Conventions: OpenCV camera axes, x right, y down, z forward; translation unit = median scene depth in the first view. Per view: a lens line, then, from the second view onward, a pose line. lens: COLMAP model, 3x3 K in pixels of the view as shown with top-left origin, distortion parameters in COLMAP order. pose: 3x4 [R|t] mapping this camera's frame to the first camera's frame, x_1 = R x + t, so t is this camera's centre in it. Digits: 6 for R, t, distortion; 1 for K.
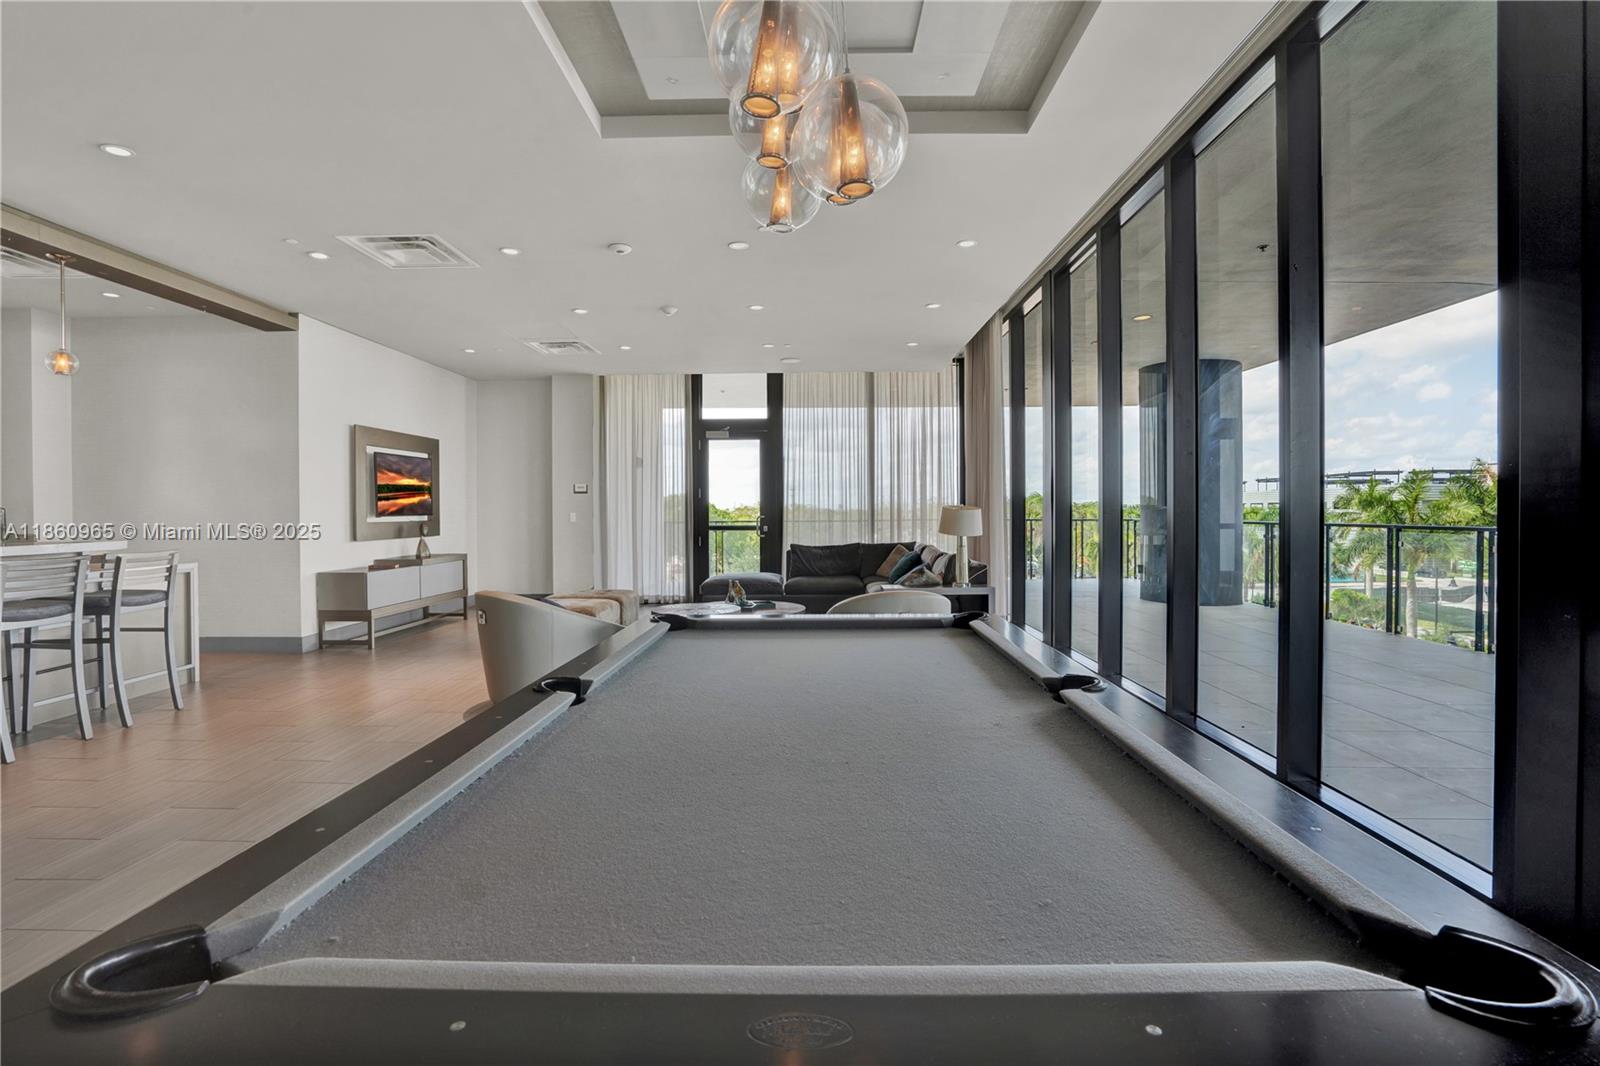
lens RADIAL K [[770.8, 0, 772.1], [0, 770.8, 526.1], [0, 0, 1]] dist [-0.047378, 0.030058]
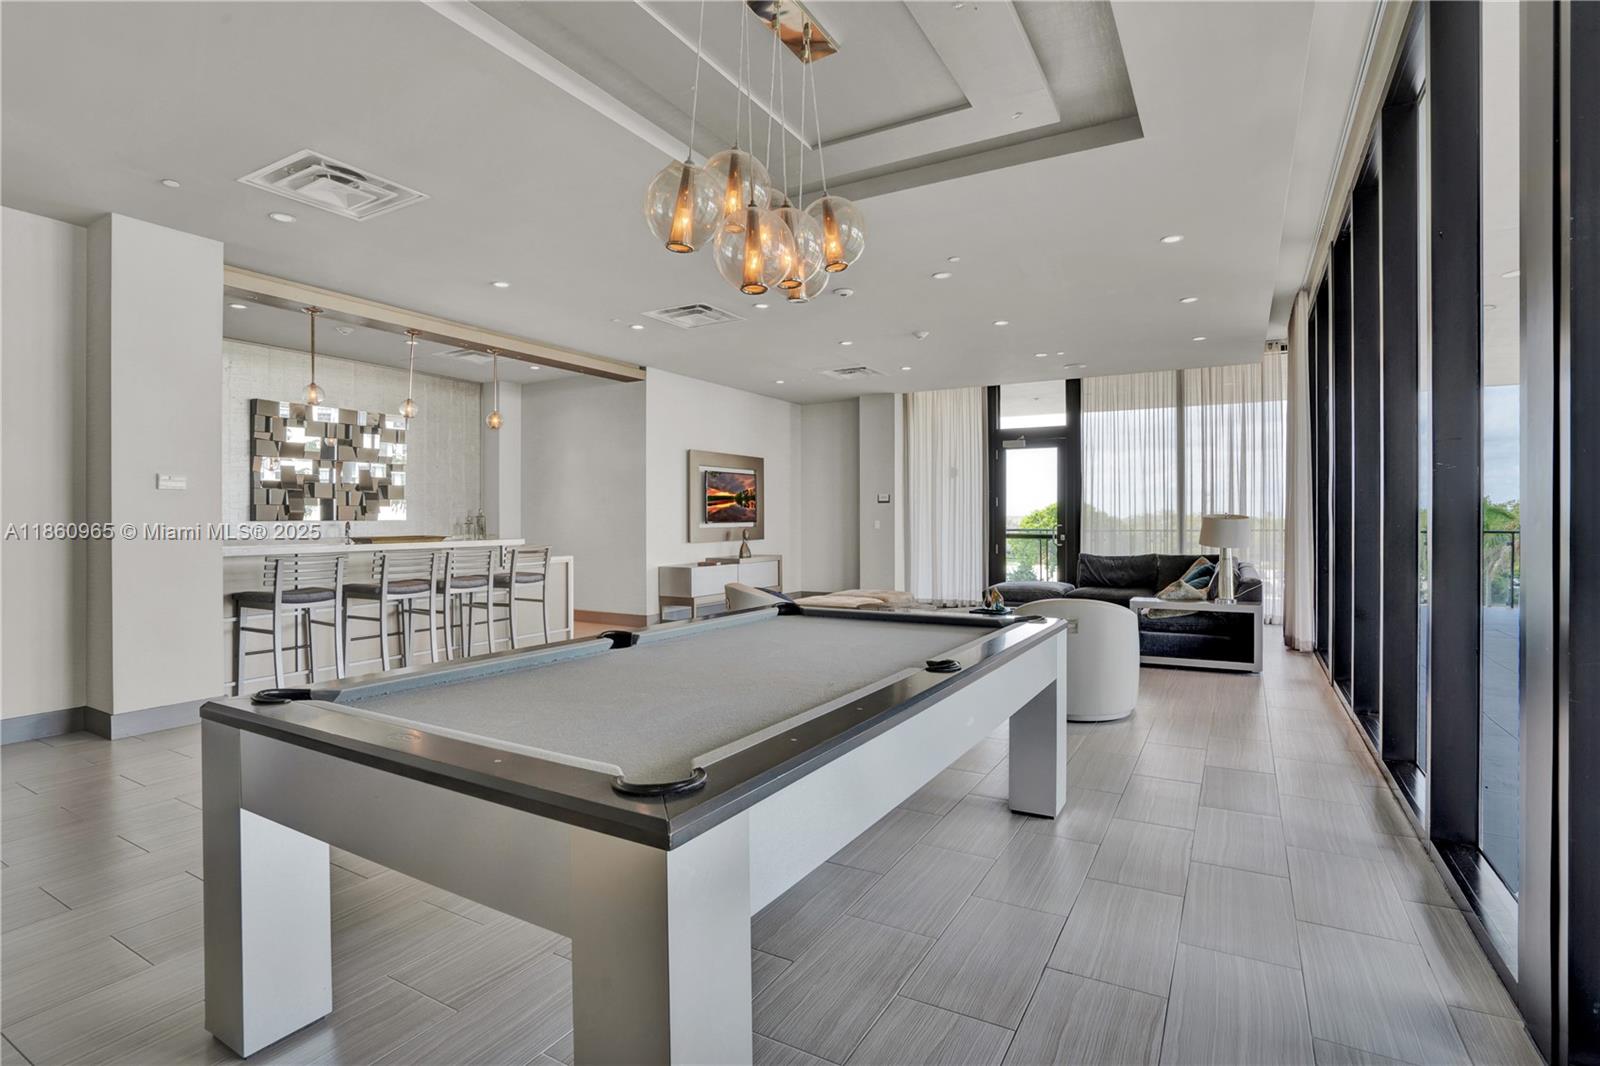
lens RADIAL K [[770.8, 0, 772.1], [0, 770.8, 526.1], [0, 0, 1]] dist [-0.047378, 0.030058]
pose [[0.875499, 0.006418, -0.483178, 0.179555], [-0.010925, 0.999919, -0.006514, -0.000550], [0.483097, 0.010982, 0.875498, -0.042449]]
